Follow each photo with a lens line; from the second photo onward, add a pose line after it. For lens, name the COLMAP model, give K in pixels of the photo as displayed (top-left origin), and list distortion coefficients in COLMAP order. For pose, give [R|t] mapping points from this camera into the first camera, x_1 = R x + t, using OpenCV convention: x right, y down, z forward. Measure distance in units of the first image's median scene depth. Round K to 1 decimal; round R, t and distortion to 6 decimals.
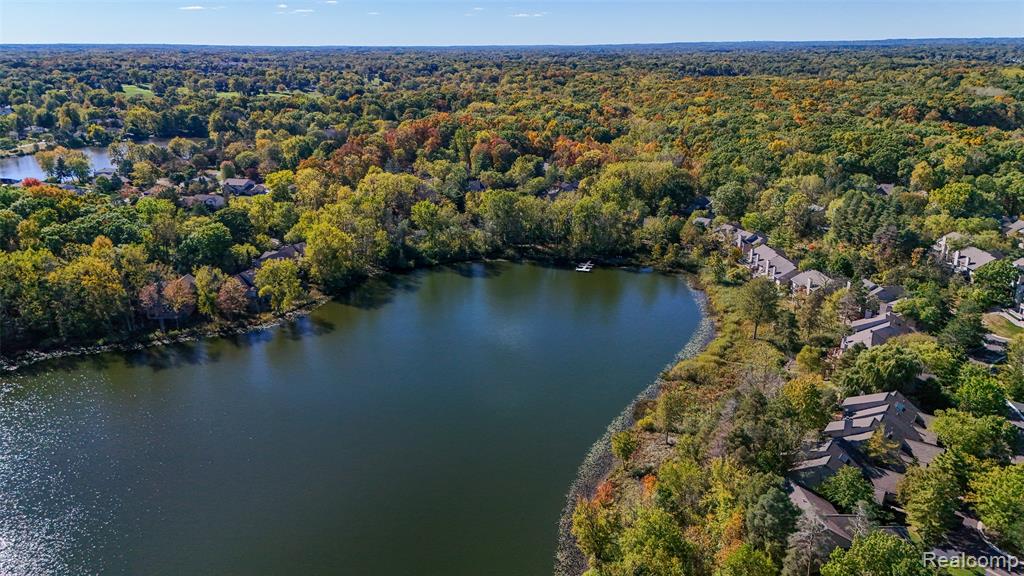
lens RADIAL K [[767.8, 0, 510.1], [0, 767.8, 284.1], [0, 0, 1]] dist [0.092705, -0.040056]
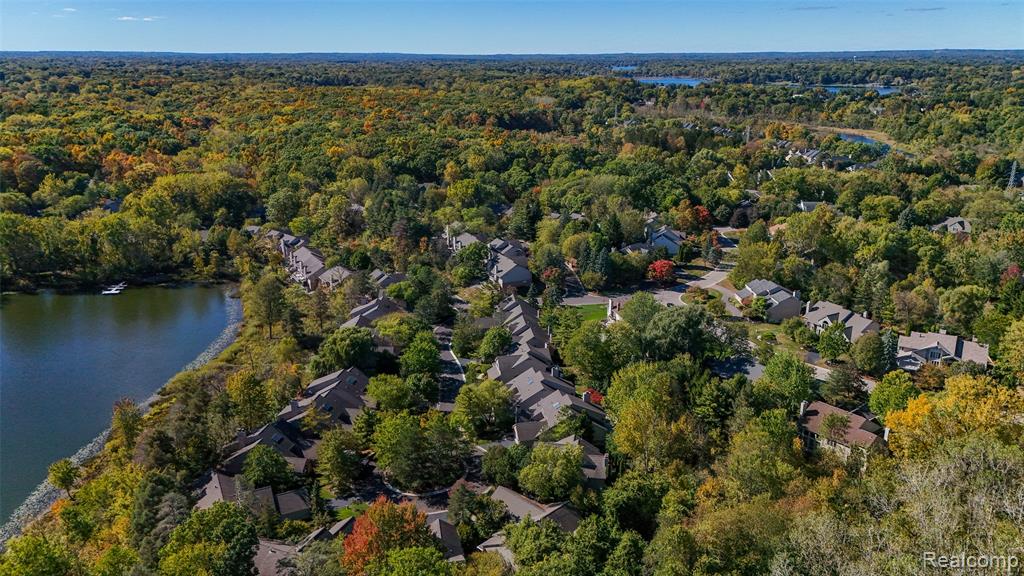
lens RADIAL K [[767.8, 0, 510.1], [0, 767.8, 284.1], [0, 0, 1]] dist [0.092705, -0.040056]
pose [[0.906192, -0.119013, 0.405773, 0.121353], [0.123998, 0.992182, 0.014089, 0.014678], [-0.404278, 0.037548, 0.913865, -0.045486]]
